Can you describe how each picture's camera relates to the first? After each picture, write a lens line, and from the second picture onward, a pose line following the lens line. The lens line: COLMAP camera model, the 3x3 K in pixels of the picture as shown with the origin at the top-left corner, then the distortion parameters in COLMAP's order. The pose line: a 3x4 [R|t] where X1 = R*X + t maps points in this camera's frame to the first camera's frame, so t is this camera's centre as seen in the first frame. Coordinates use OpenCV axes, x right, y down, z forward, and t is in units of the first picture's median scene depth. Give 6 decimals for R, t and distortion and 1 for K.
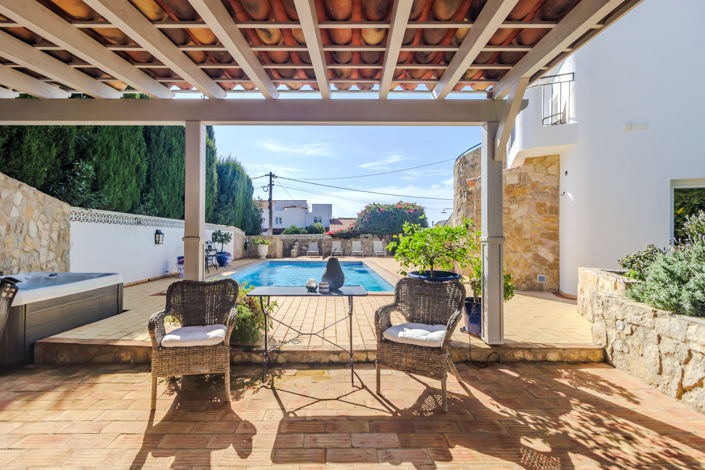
lens RADIAL K [[330.9, 0, 350.3], [0, 330.9, 238.3], [0, 0, 1]] dist [0.010984, -0.000613]
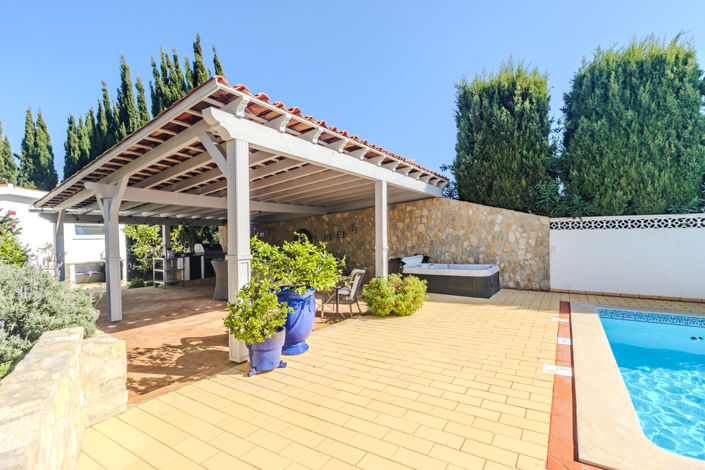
lens RADIAL K [[330.9, 0, 347.1], [0, 330.9, 245.1], [0, 0, 1]] dist [0.010984, -0.000613]
pose [[-0.569514, 0.026166, -0.821565, 0.713555], [0.005567, 0.999593, 0.027977, -0.038728], [0.821963, 0.011359, -0.569428, 1.233098]]
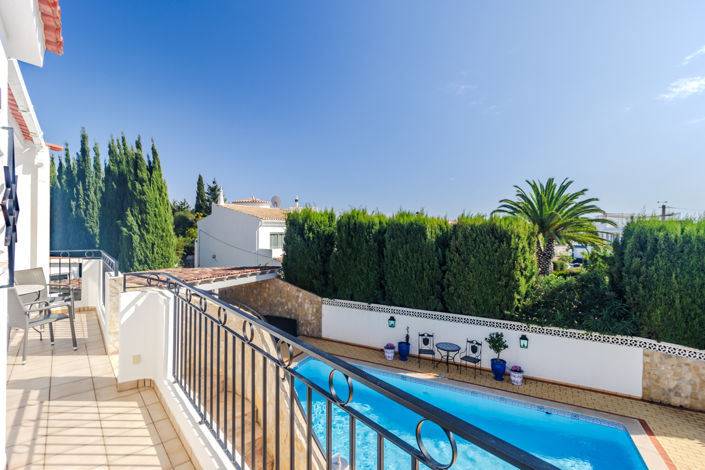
lens RADIAL K [[330.9, 0, 342.9], [0, 330.9, 229.0], [0, 0, 1]] dist [0.010984, -0.000613]
pose [[-0.508321, -0.010630, -0.861102, 1.191538], [-0.015289, 0.999878, -0.003318, -0.641522], [0.861032, 0.011479, -0.508422, 2.583920]]
